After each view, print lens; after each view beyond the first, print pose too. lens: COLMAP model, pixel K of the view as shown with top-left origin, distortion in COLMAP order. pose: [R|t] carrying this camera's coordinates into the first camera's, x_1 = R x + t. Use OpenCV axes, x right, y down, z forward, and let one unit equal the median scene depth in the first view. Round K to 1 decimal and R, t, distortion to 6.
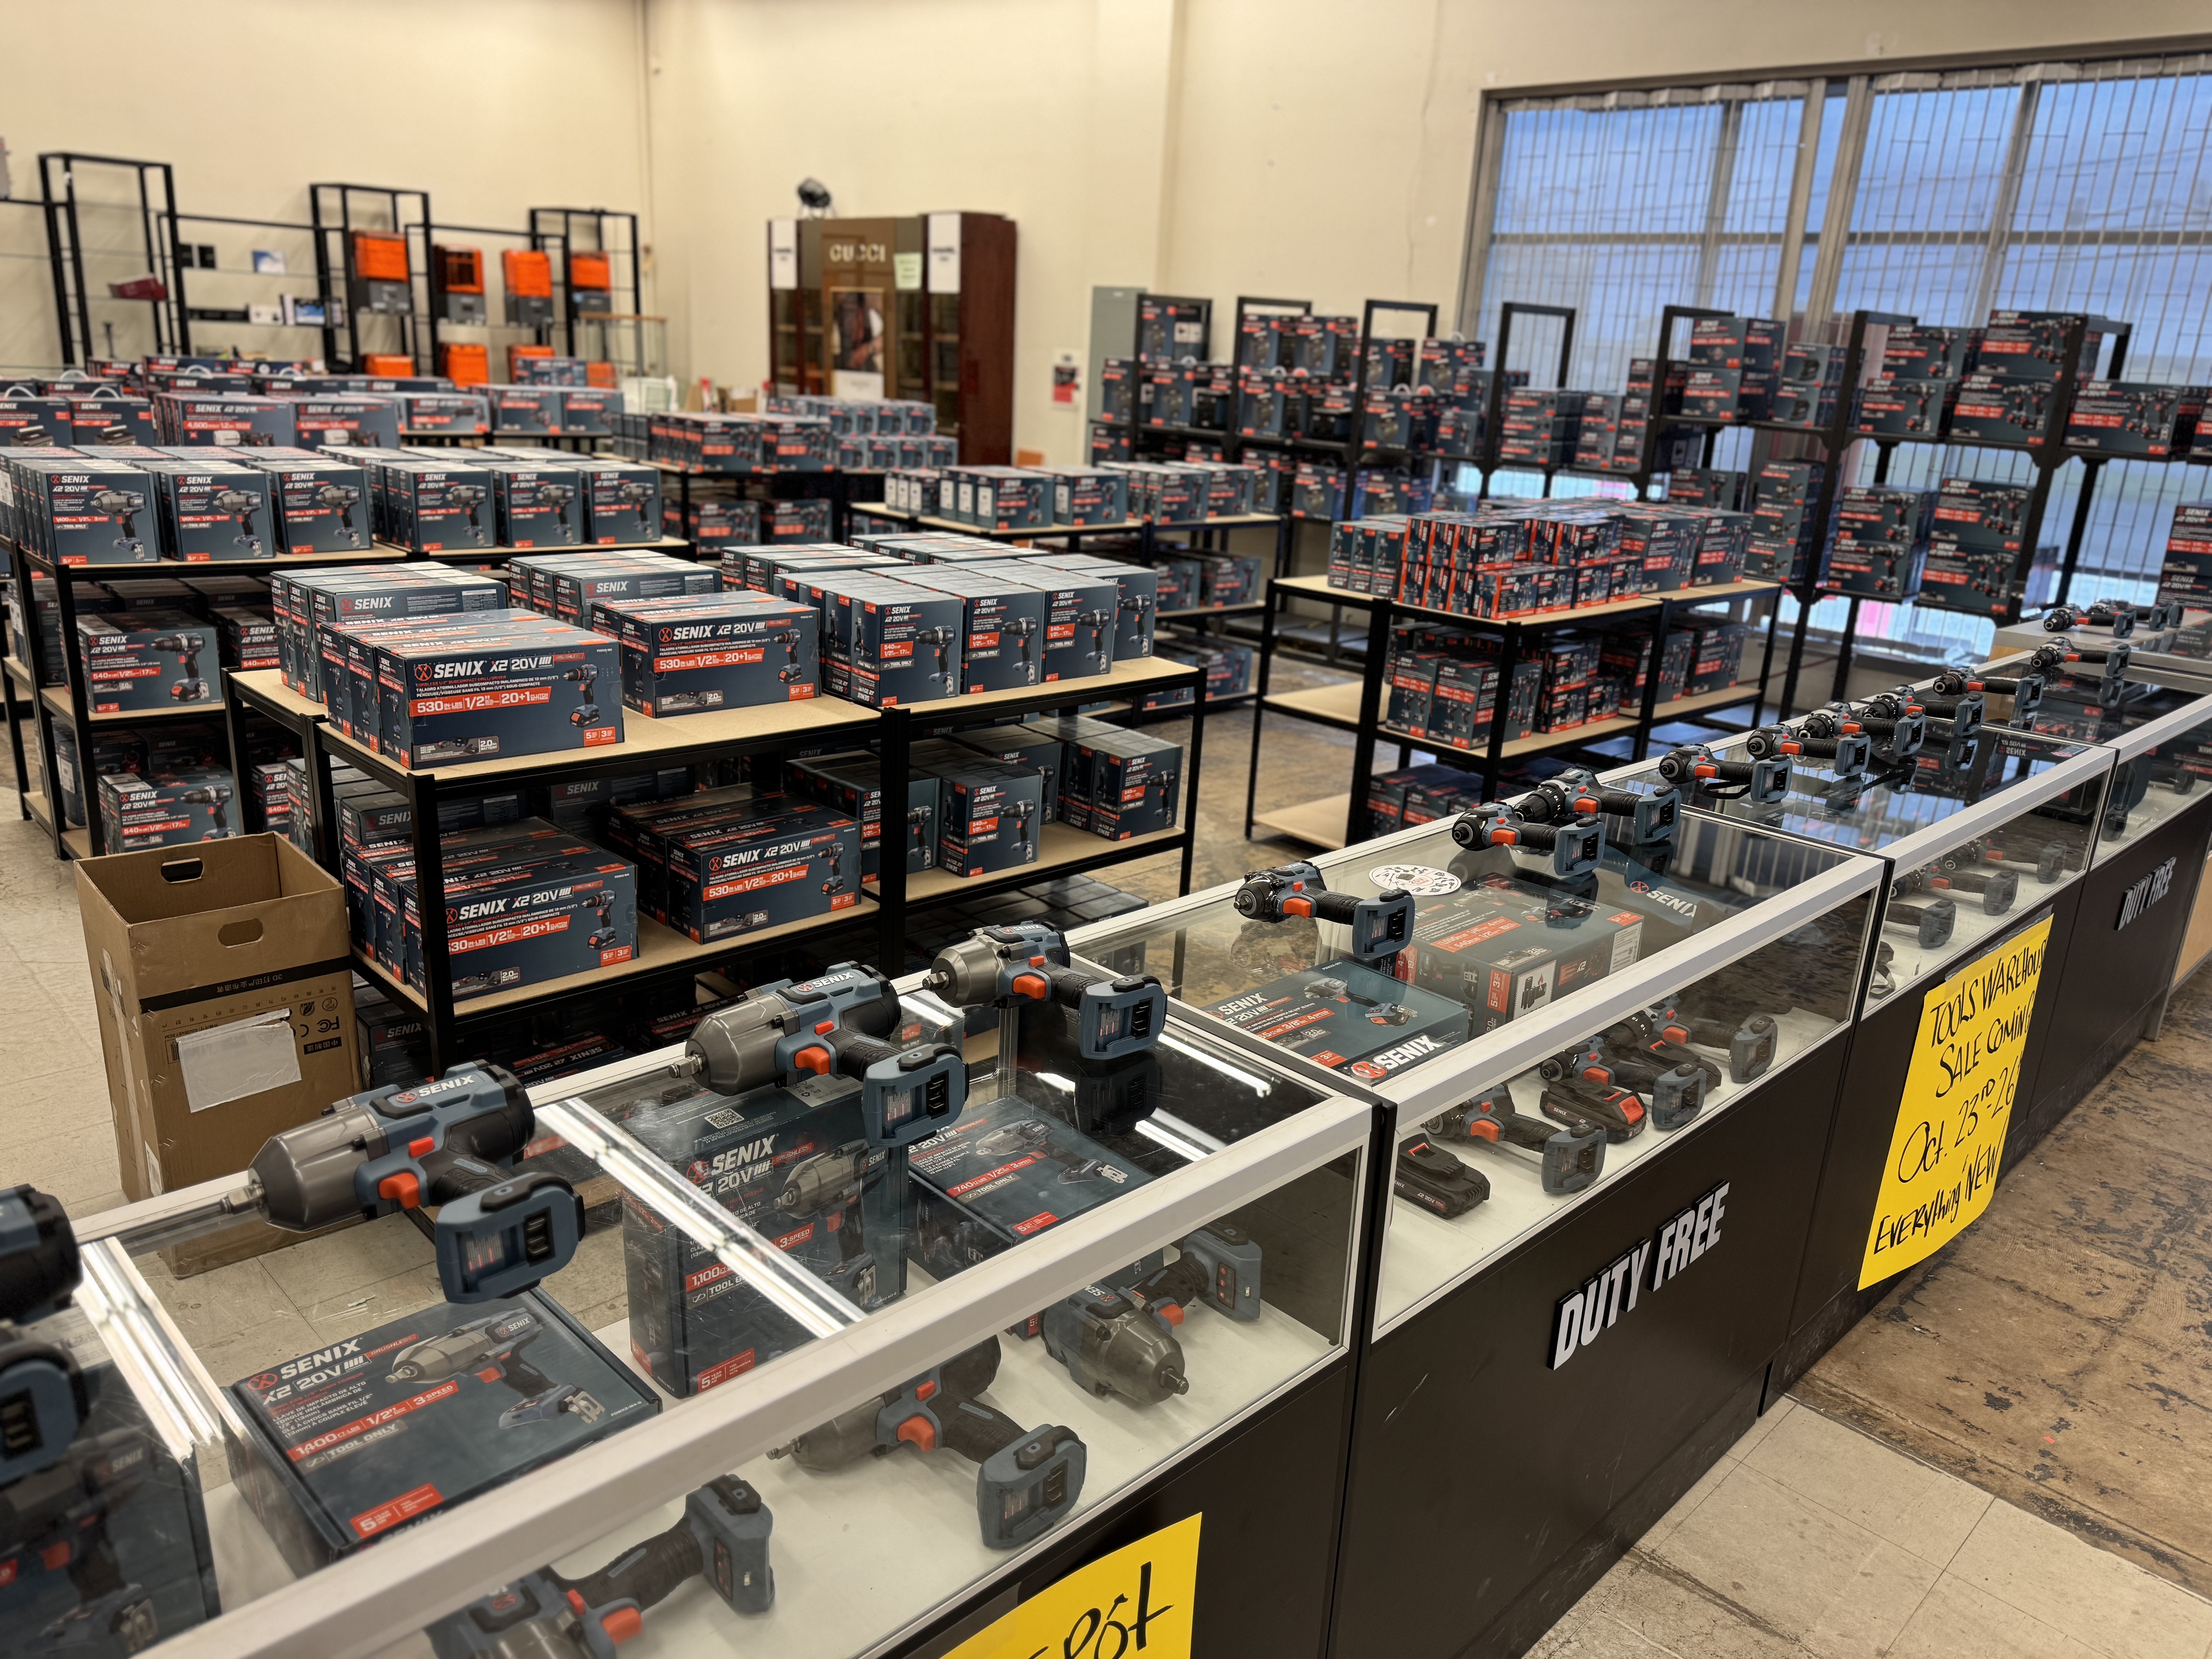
lens RADIAL K [[1568.8, 0, 1106.0], [0, 1568.8, 829.5], [0, 0, 1]] dist [-0.040913, -0.000988]
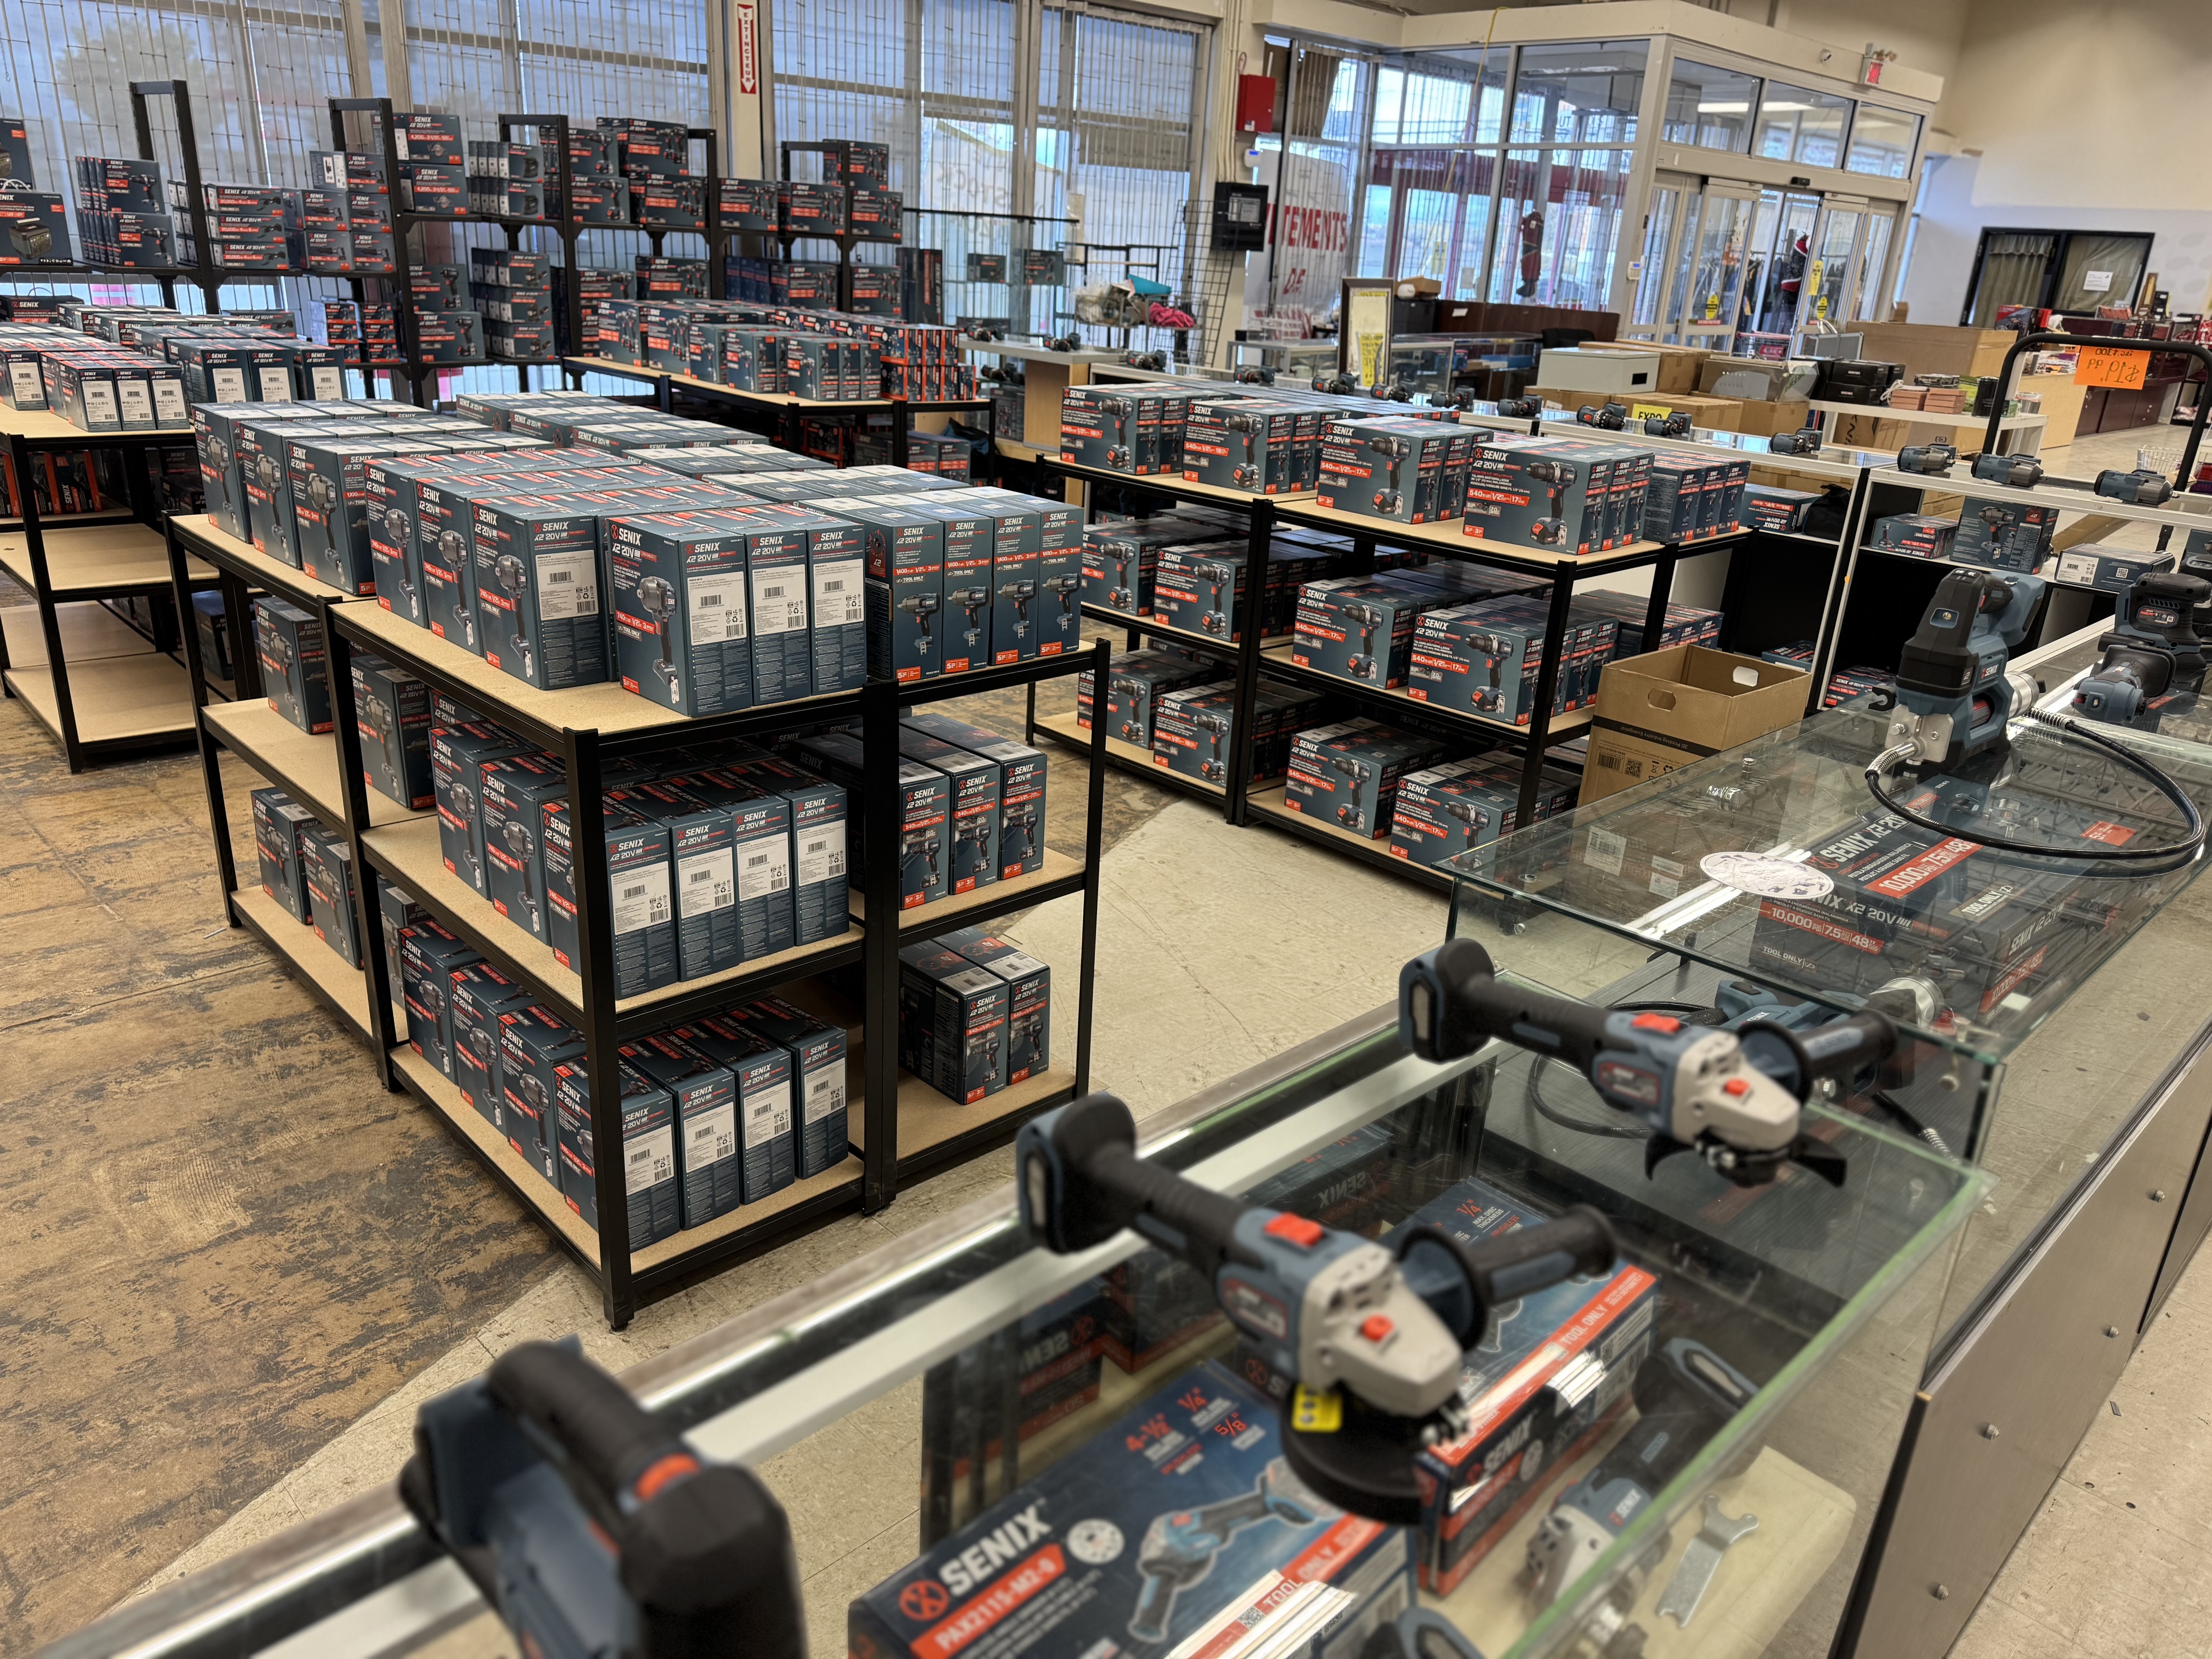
lens RADIAL K [[1568.8, 0, 1106.0], [0, 1568.8, 829.5], [0, 0, 1]] dist [-0.040913, -0.000988]
pose [[0.027815, -0.396351, 0.917677, -0.808166], [0.233061, 0.895303, 0.379624, -0.209444], [-0.972064, 0.203316, 0.117277, 0.599734]]
